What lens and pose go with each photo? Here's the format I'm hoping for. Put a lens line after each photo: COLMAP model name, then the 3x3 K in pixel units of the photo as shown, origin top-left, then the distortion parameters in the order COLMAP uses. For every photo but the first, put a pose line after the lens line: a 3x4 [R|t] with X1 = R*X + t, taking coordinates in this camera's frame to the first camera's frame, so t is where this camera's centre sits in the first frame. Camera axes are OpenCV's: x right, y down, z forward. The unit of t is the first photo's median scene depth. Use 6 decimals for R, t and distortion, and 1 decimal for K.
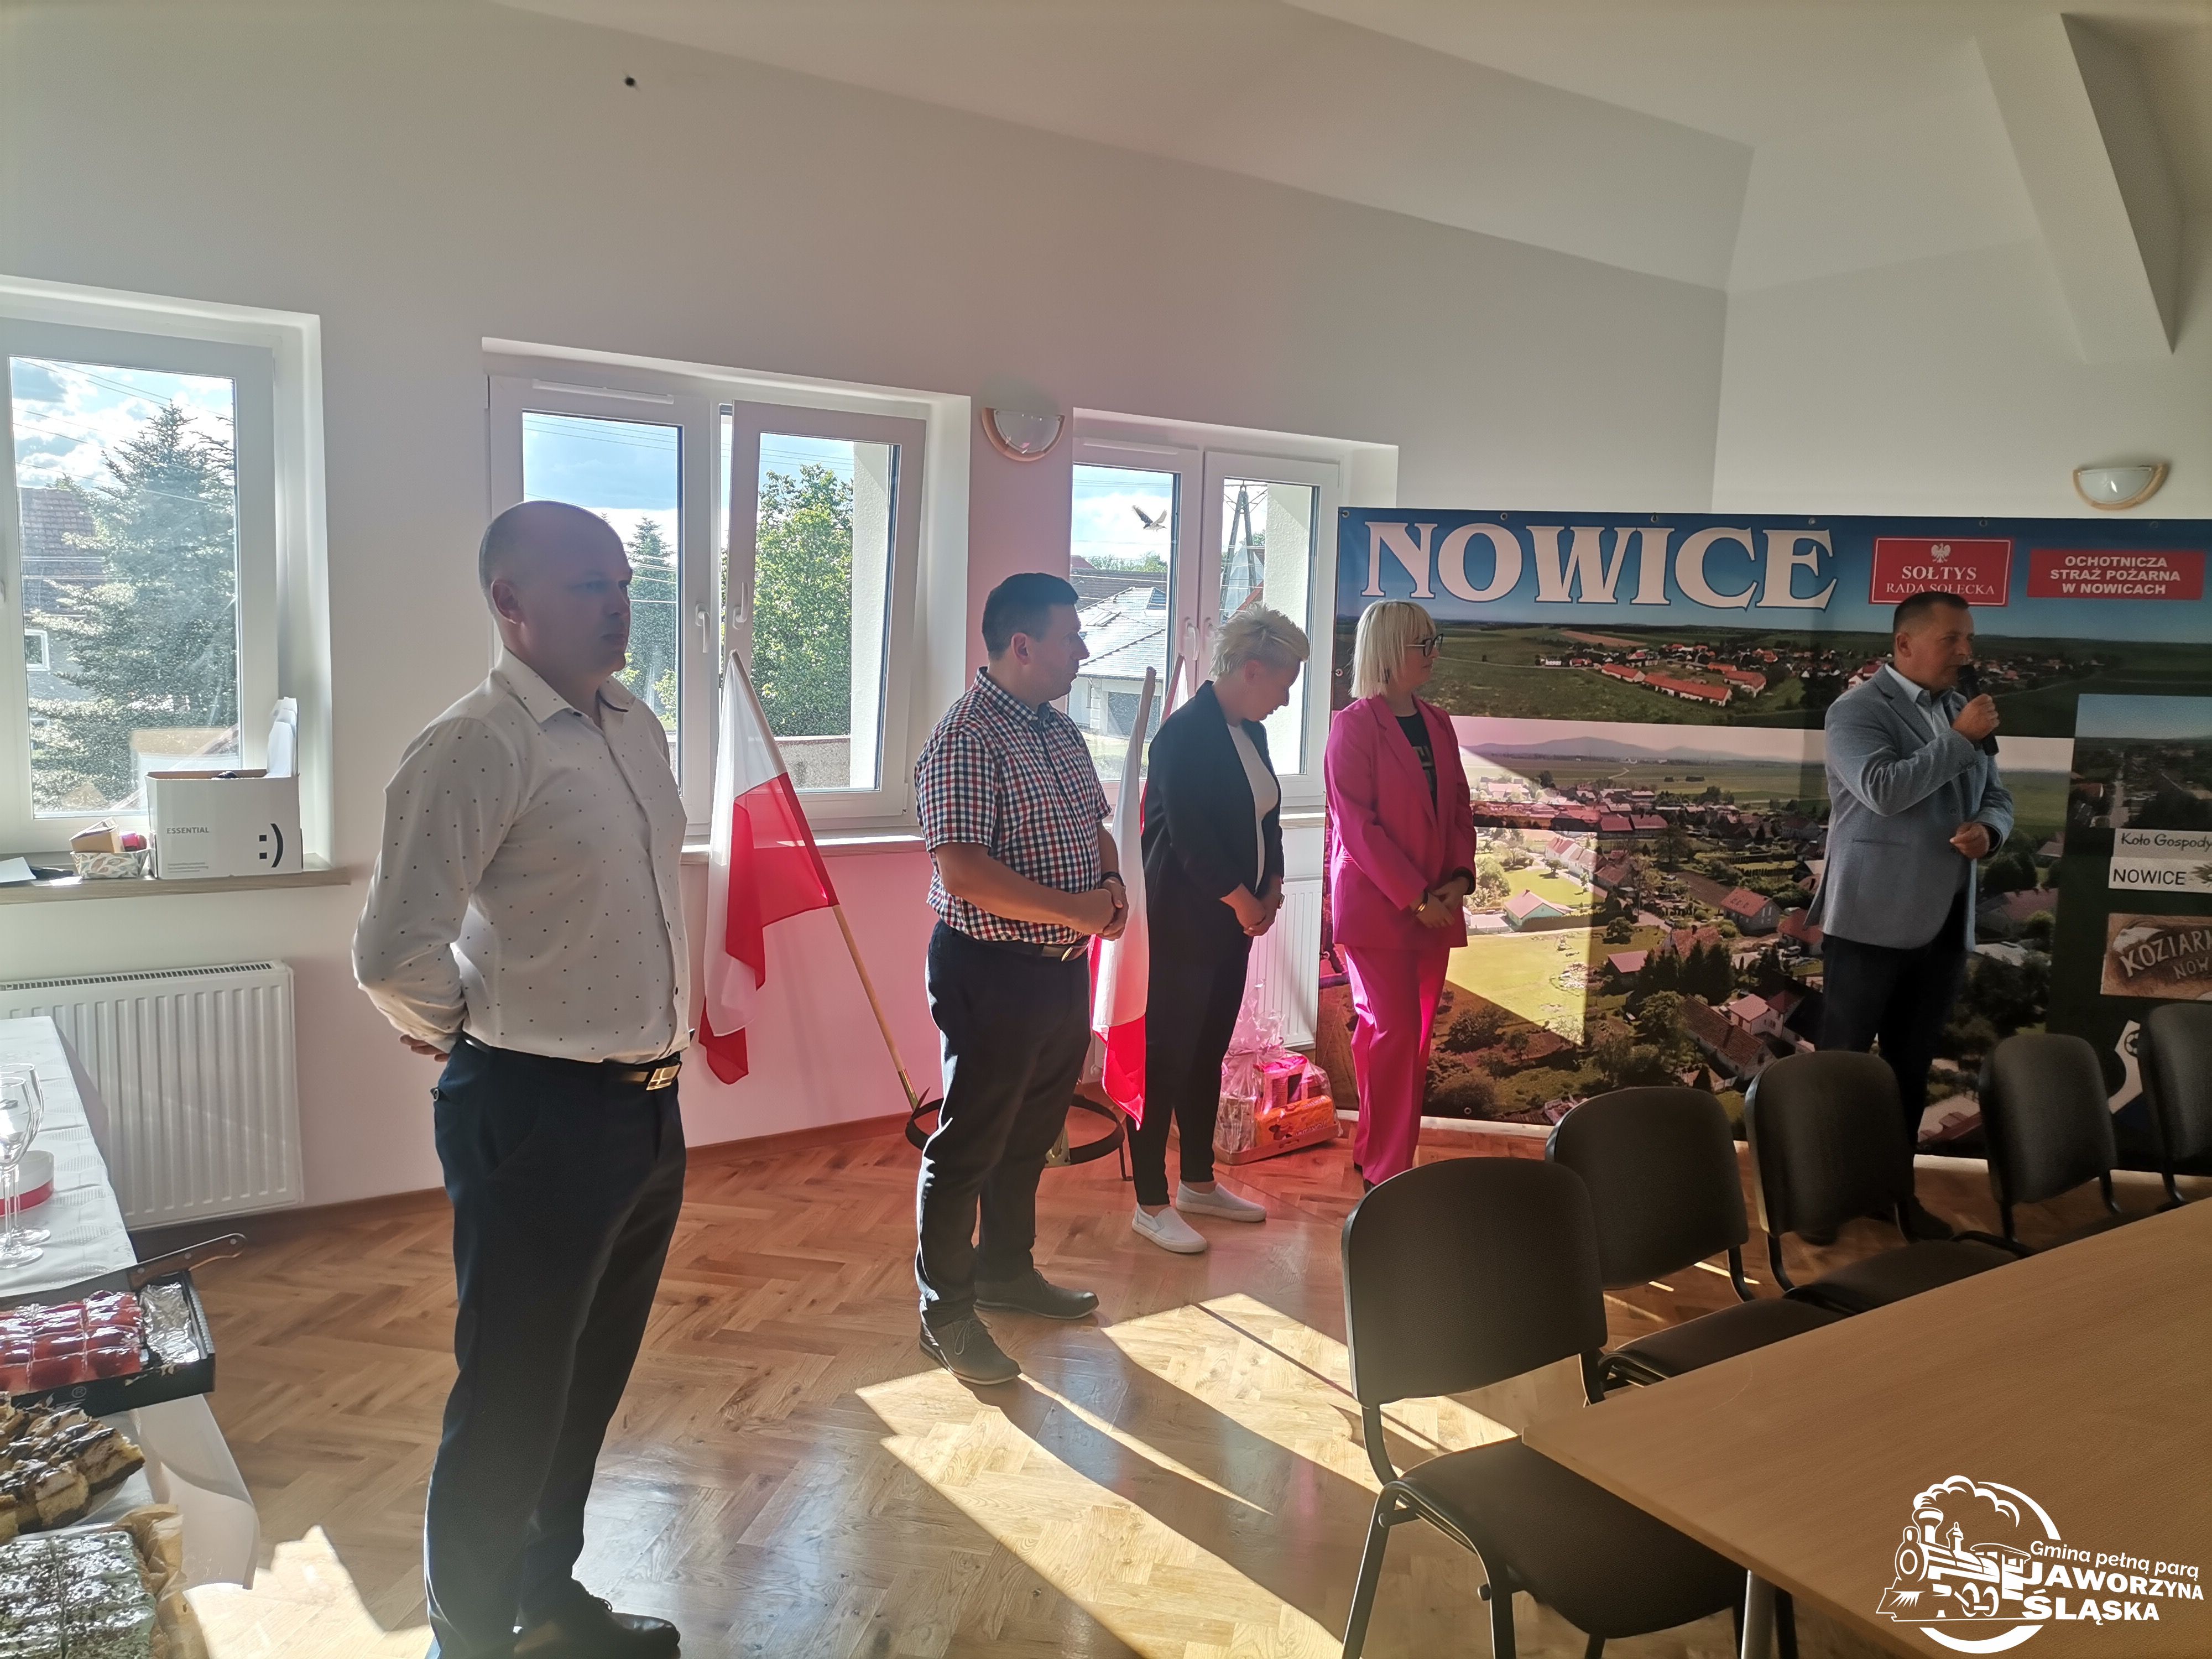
lens RADIAL K [[1702.0, 0, 1106.0], [0, 1702.0, 829.5], [0, 0, 1]] dist [0.037722, -0.001884]
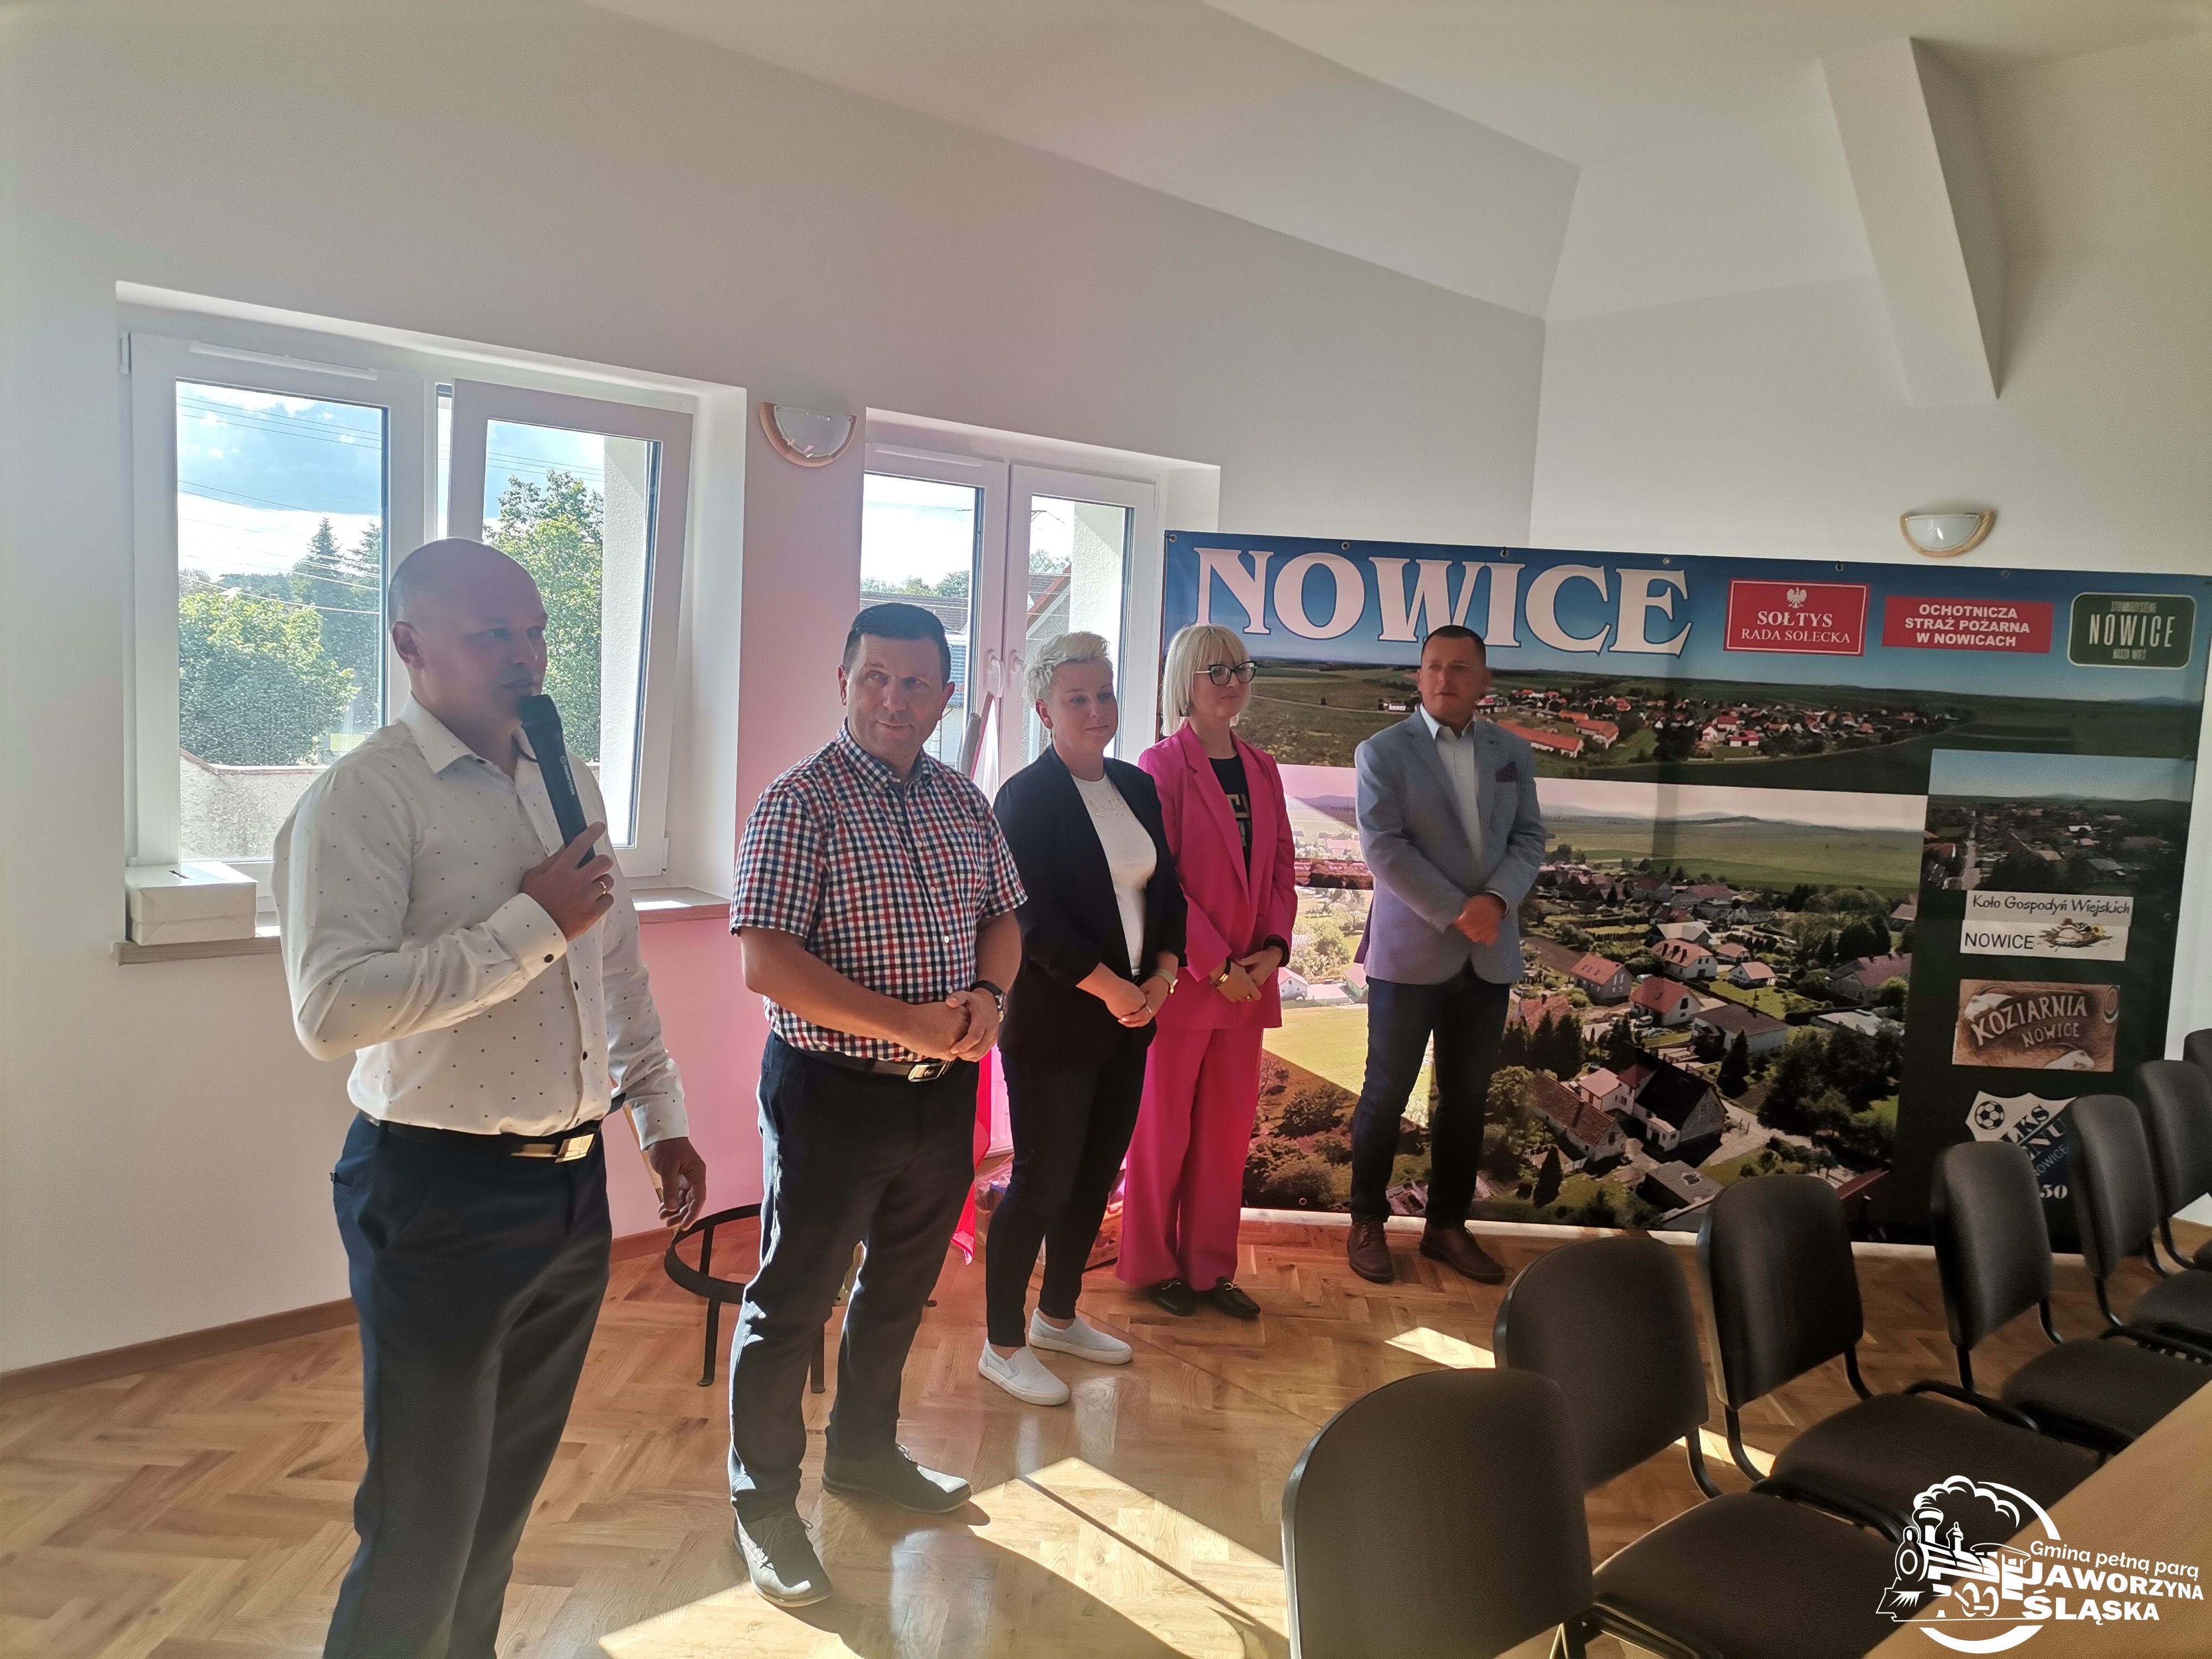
lens RADIAL K [[1702.0, 0, 1106.0], [0, 1702.0, 829.5], [0, 0, 1]] dist [0.037722, -0.001884]
pose [[0.990240, 0.003498, 0.139327, -0.018399], [-0.001561, 0.999901, -0.014012, -0.019937], [-0.139362, 0.013658, 0.990147, 0.122829]]
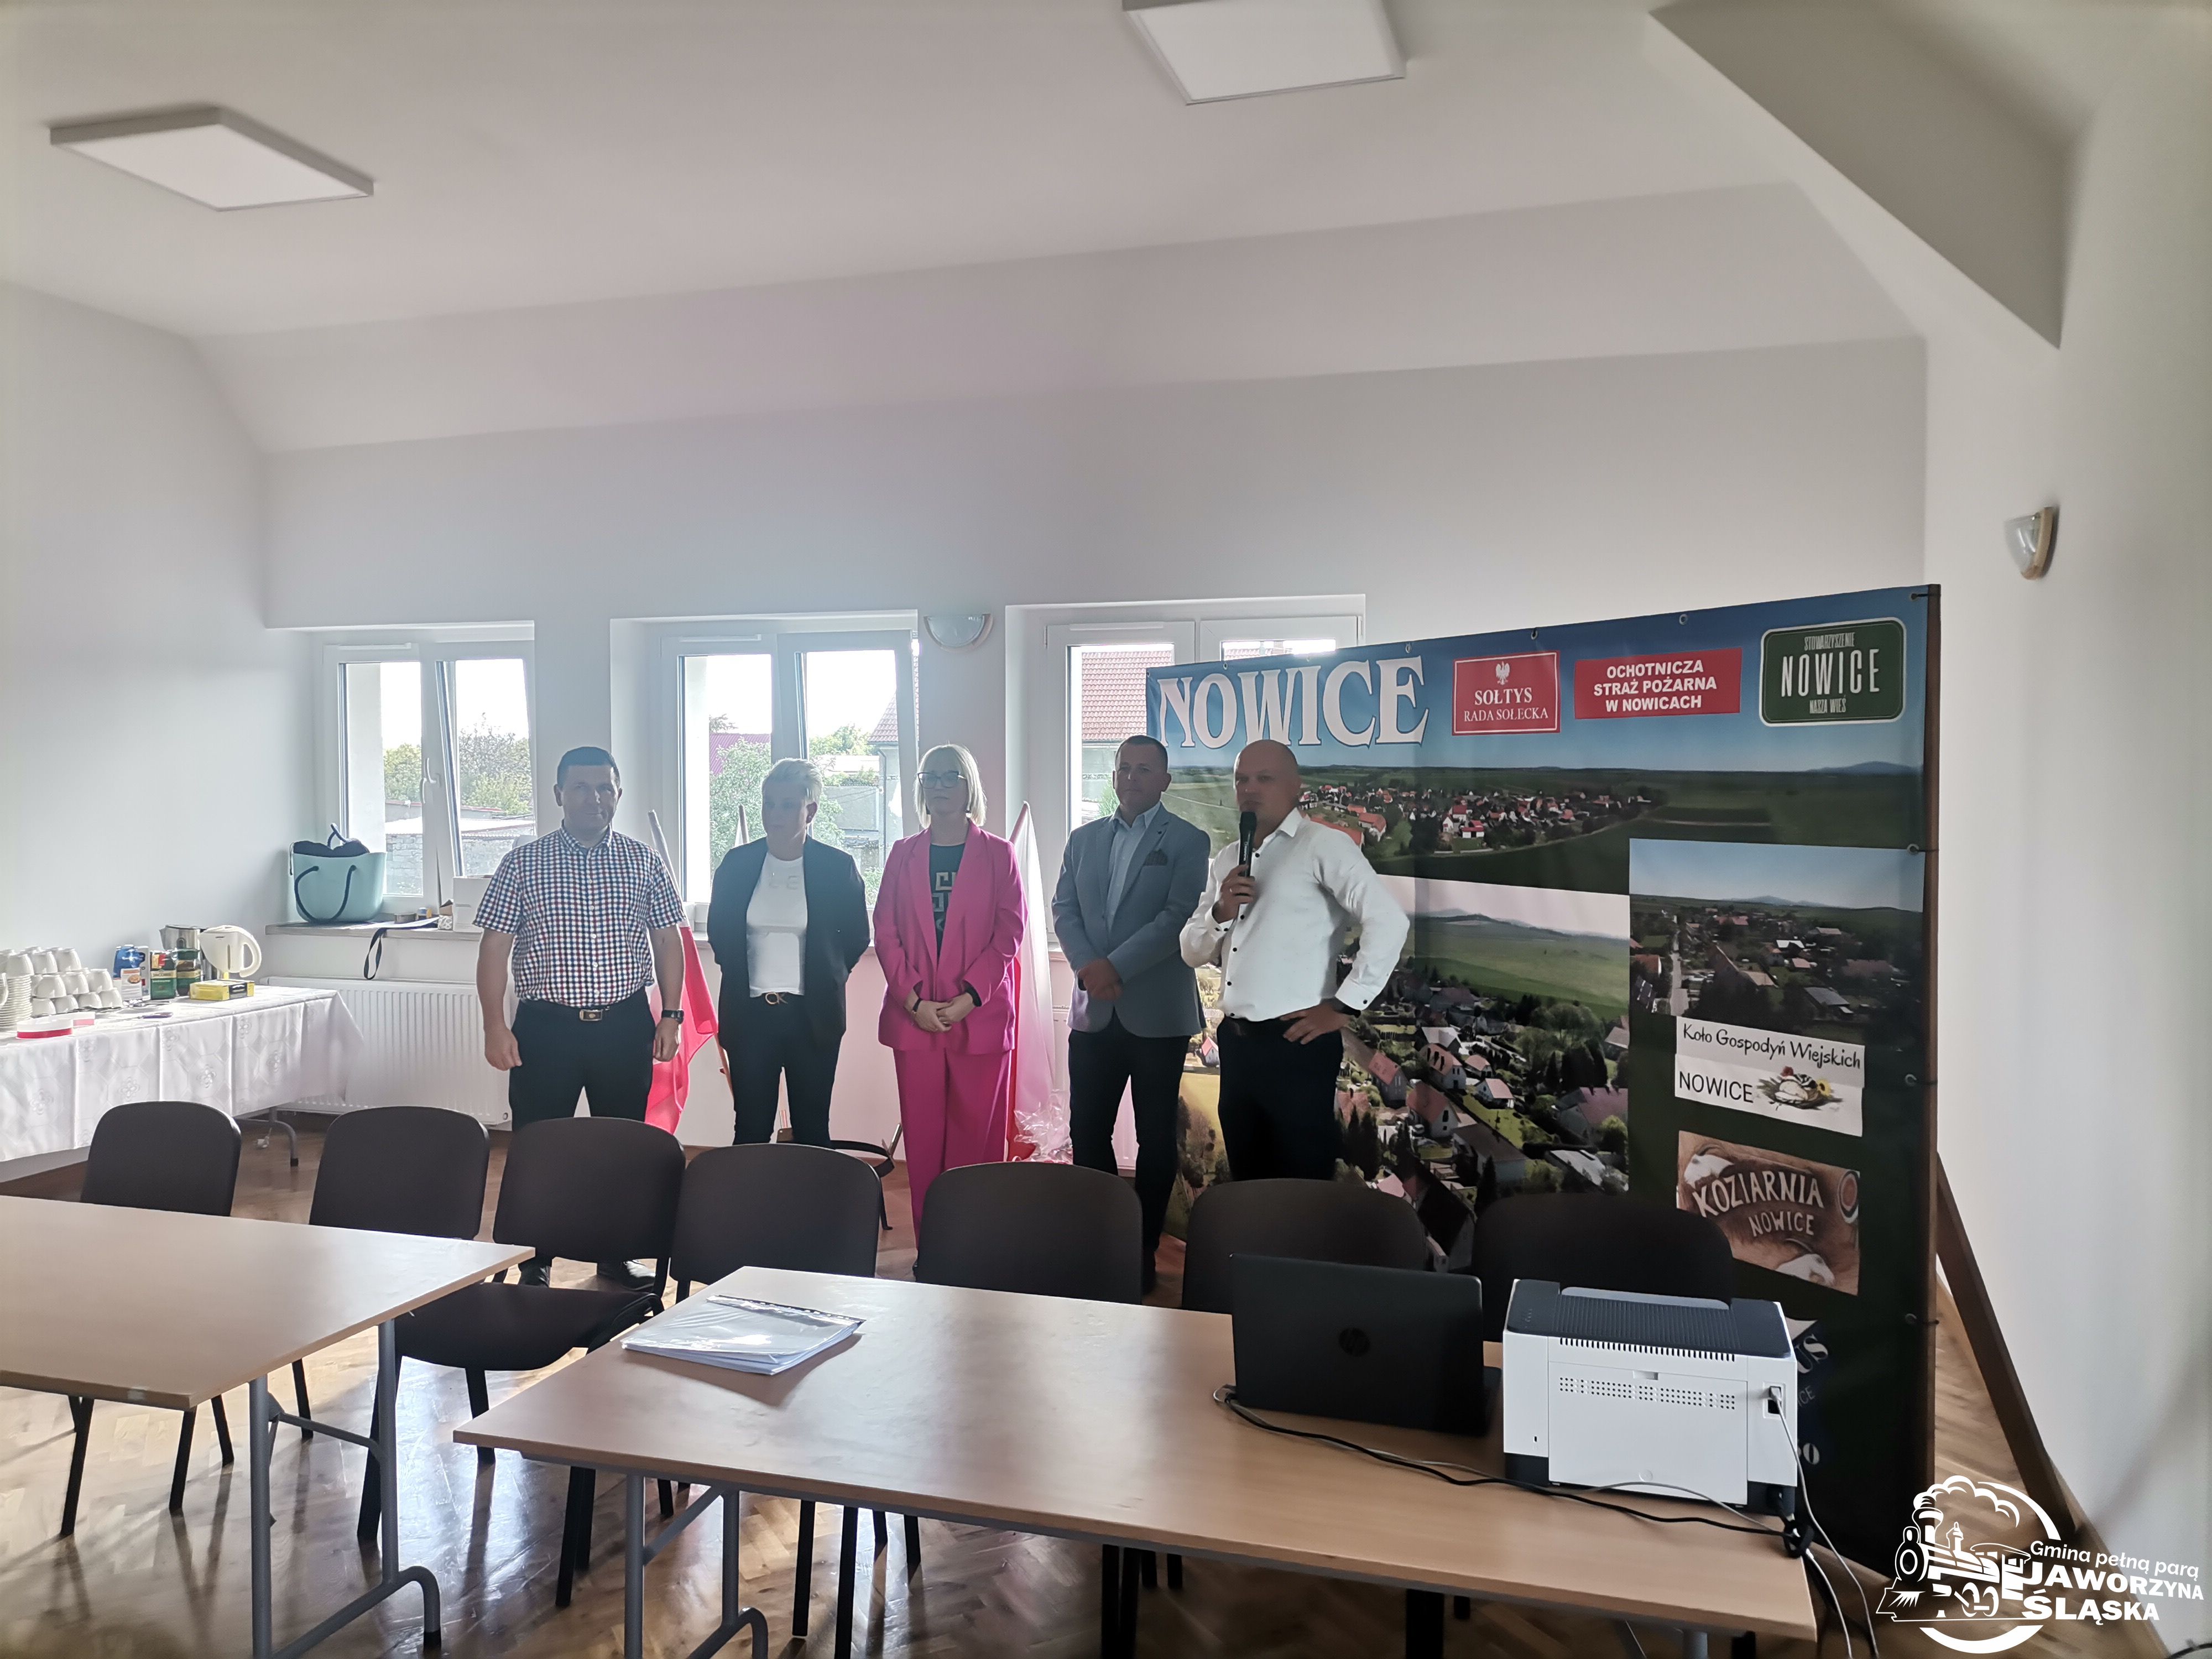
lens RADIAL K [[1702.0, 0, 1106.0], [0, 1702.0, 829.5], [0, 0, 1]] dist [0.037722, -0.001884]
pose [[0.595047, -0.001524, -0.803689, 1.022515], [-0.078316, 0.995129, -0.059872, -0.017564], [0.799866, 0.098568, 0.592029, 0.342936]]
